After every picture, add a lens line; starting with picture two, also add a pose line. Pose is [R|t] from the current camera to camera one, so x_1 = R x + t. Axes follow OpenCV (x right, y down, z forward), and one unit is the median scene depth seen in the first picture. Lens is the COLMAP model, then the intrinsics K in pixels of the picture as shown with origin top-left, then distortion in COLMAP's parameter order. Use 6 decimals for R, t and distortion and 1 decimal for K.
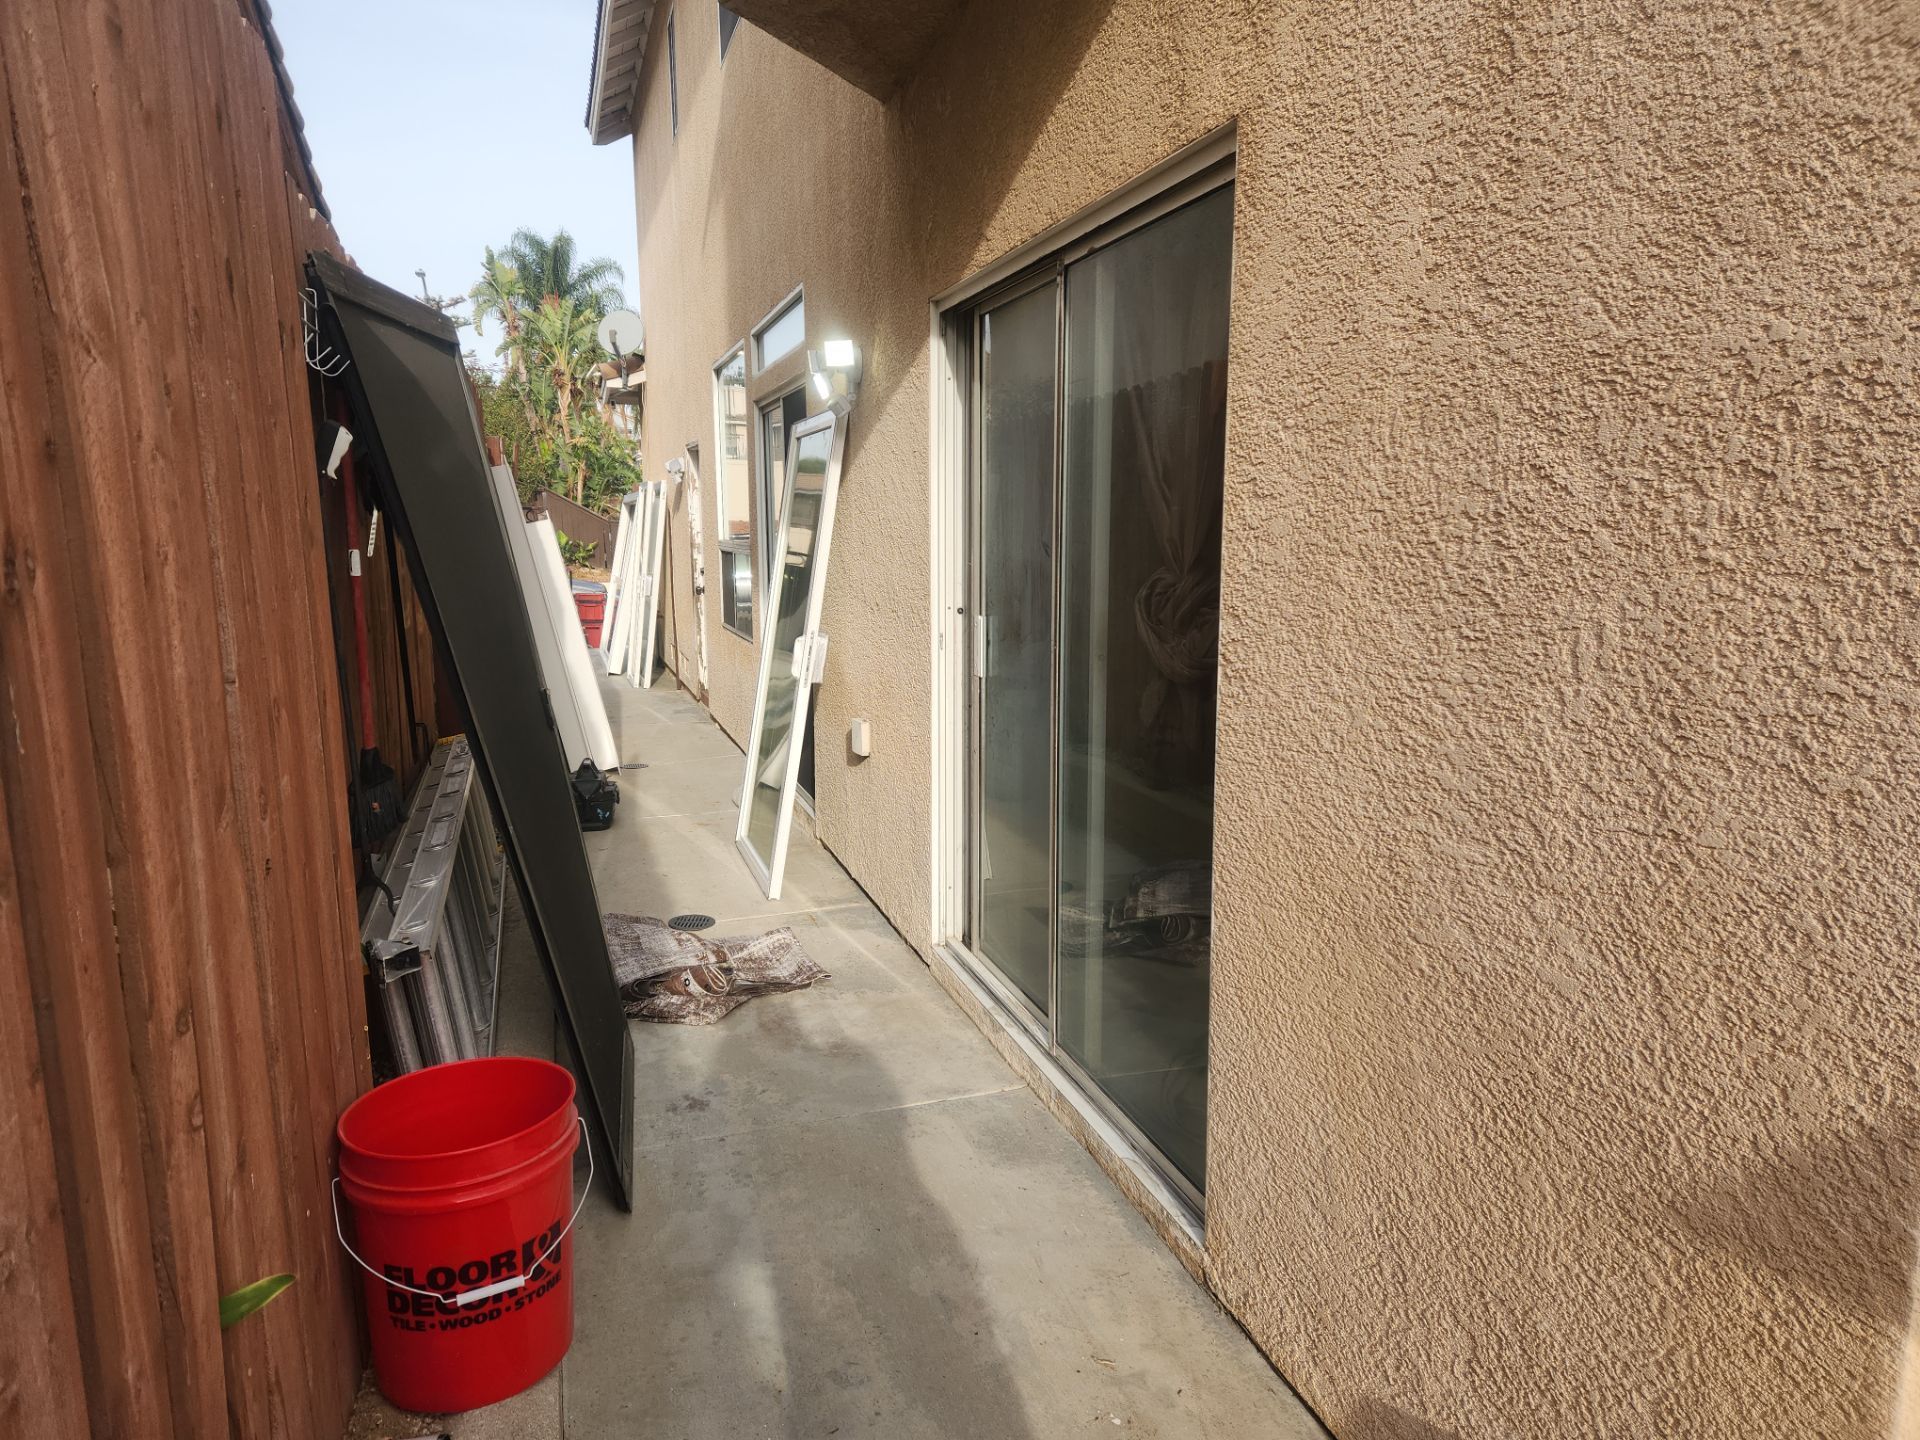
lens RADIAL K [[1320.7, 0, 952.3], [0, 1320.7, 719.0], [0, 0, 1]] dist [0.111509, -0.158781]
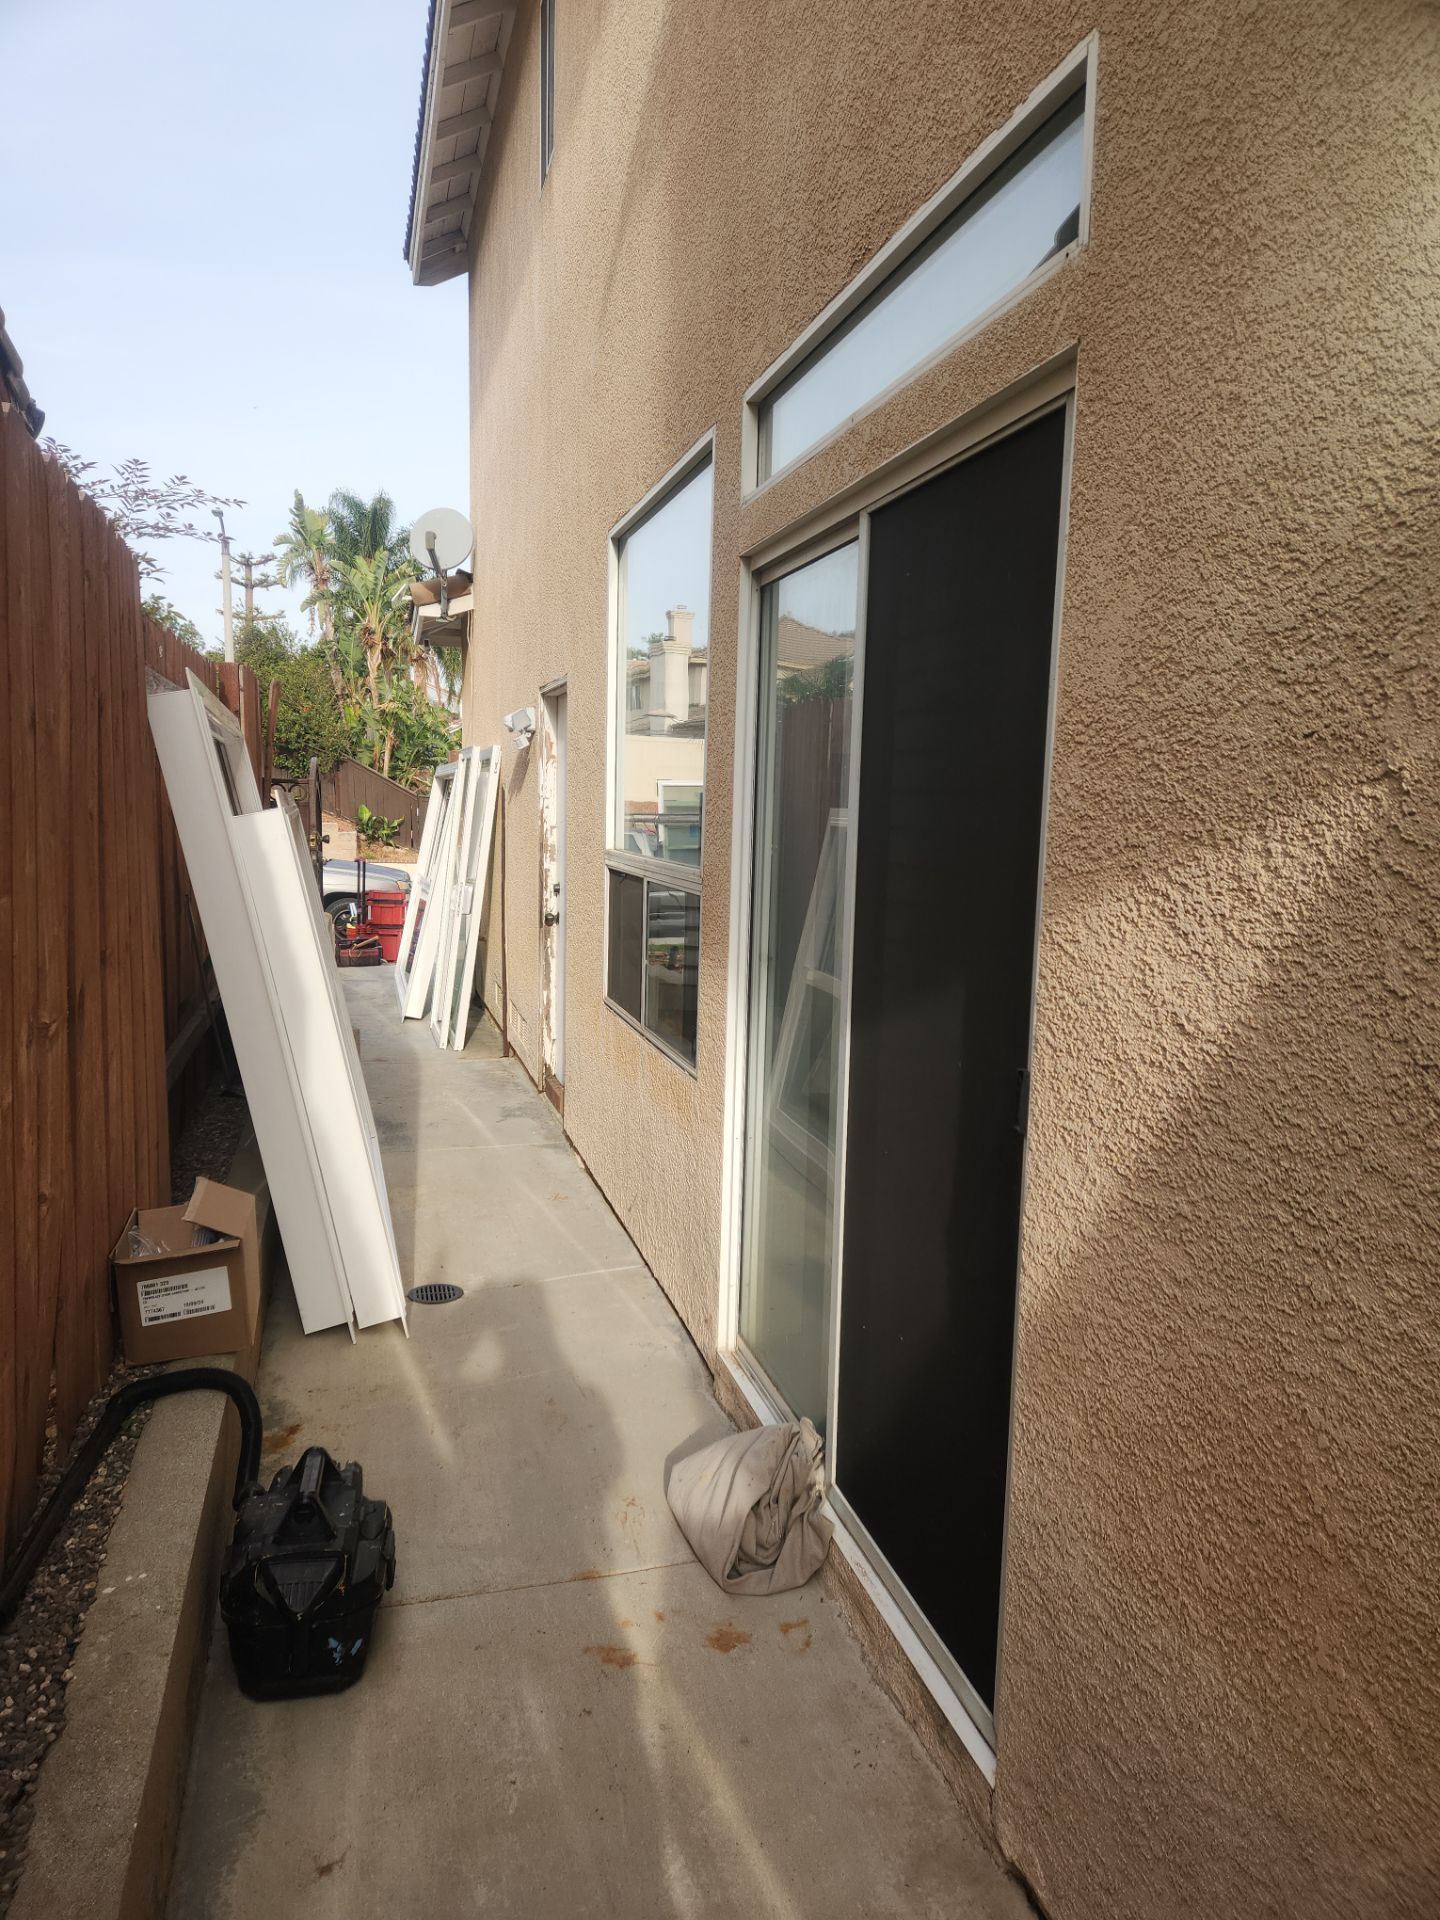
lens RADIAL K [[1294.0, 0, 700.4], [0, 1294.0, 955.1], [0, 0, 1]] dist [0.095075, -0.092783]
pose [[0.998880, 0.032557, -0.034323, -0.038389], [-0.033575, 0.999001, -0.029493, -0.025055], [0.033328, 0.030612, 0.998976, 0.152949]]
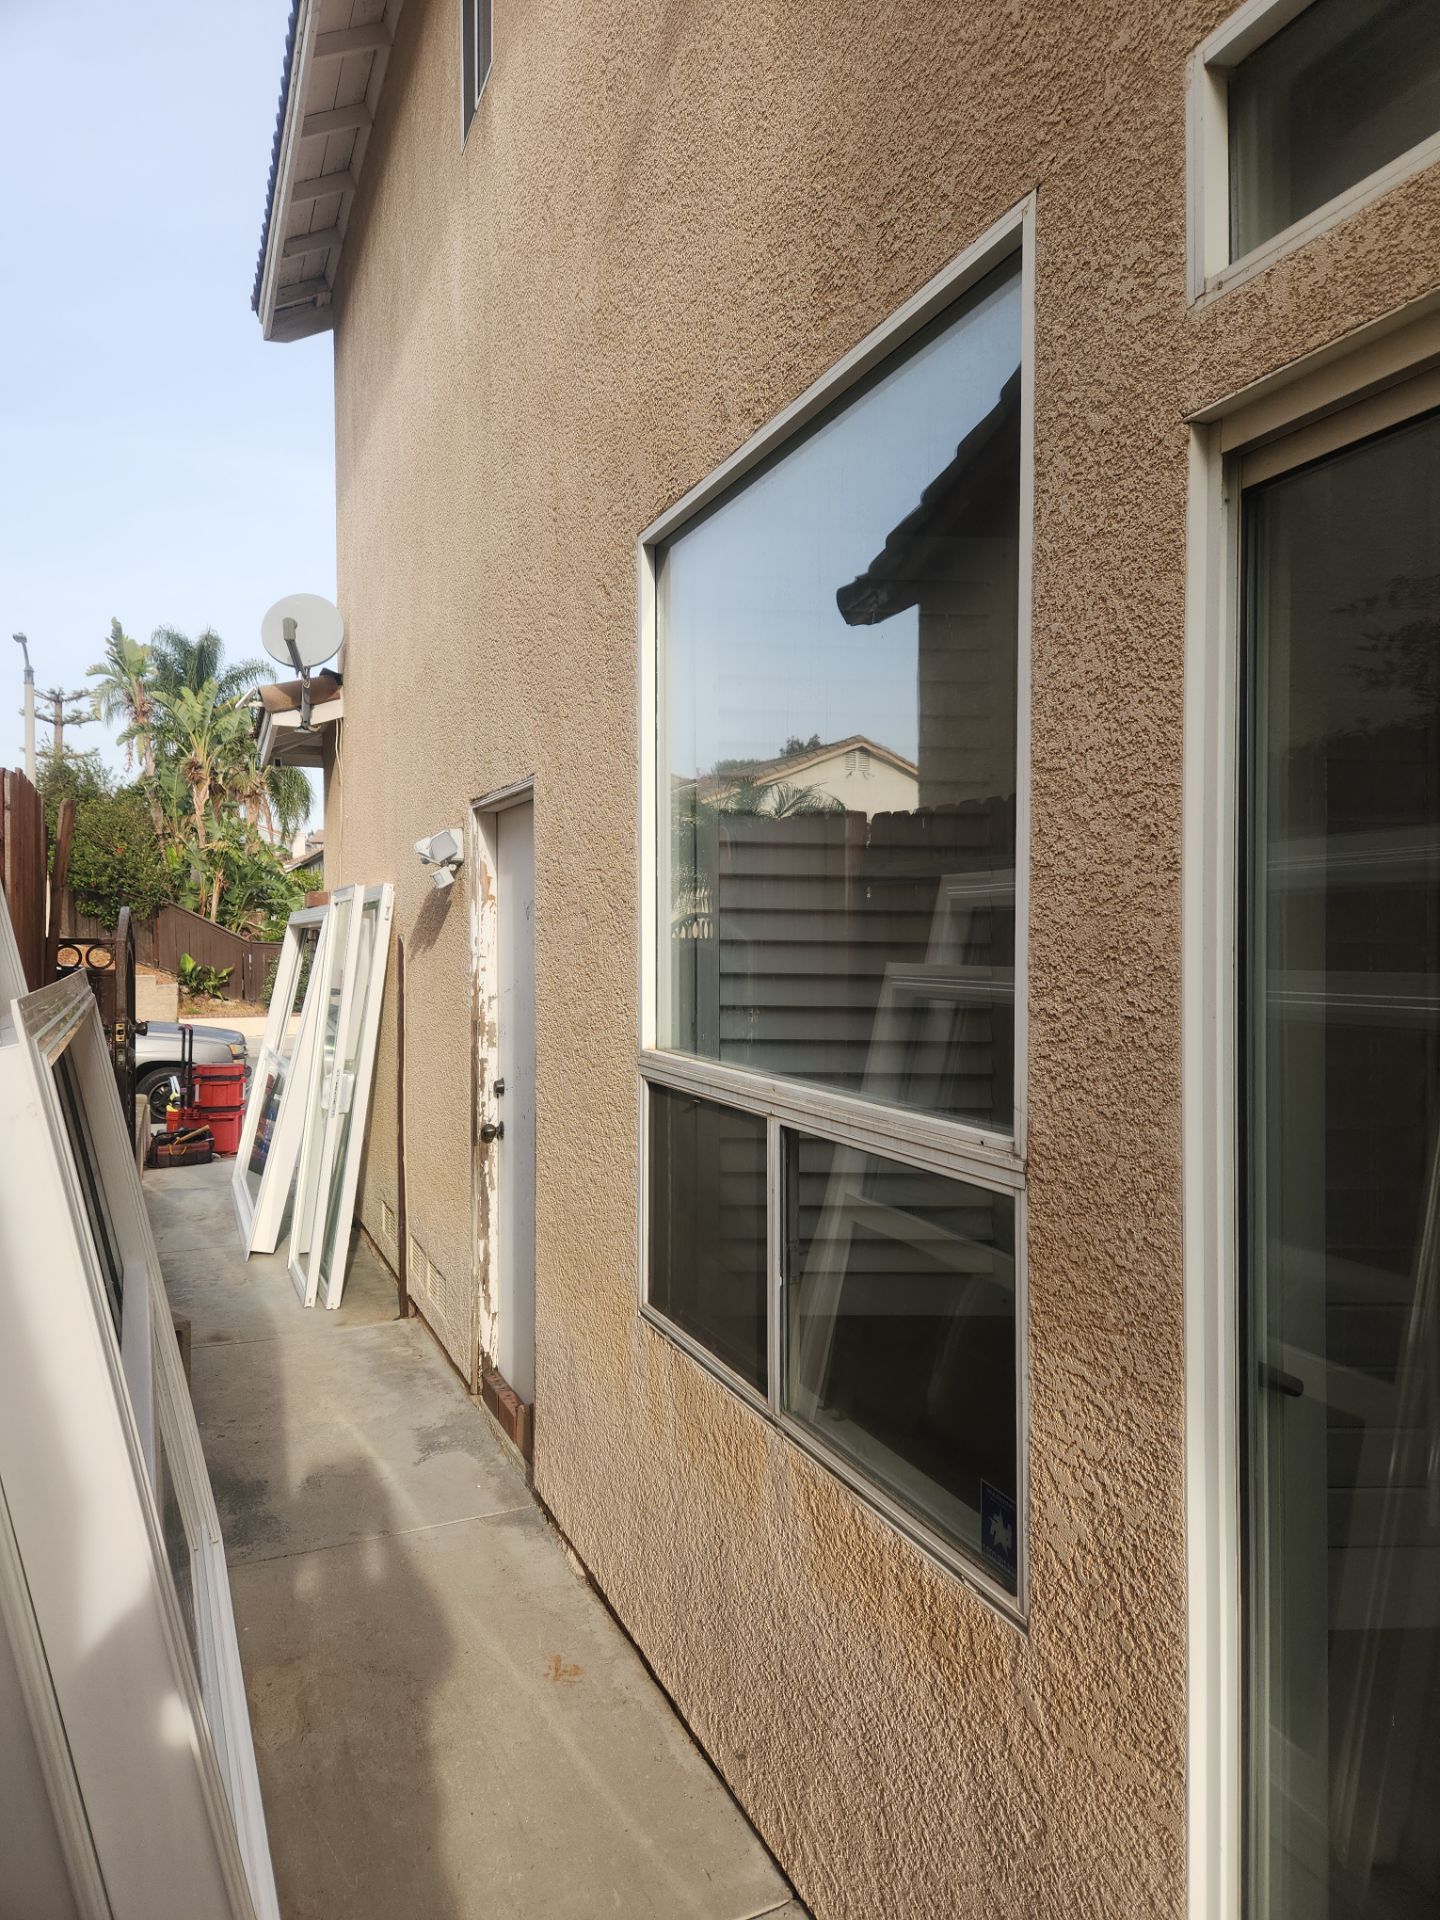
lens RADIAL K [[1277.2, 0, 721.0], [0, 1277.2, 924.8], [0, 0, 1]] dist [0.088221, -0.082878]
pose [[0.994520, 0.003864, 0.104476, -0.062304], [0.012467, 0.987803, -0.155207, -0.038130], [-0.103801, 0.155659, 0.982342, 0.224820]]
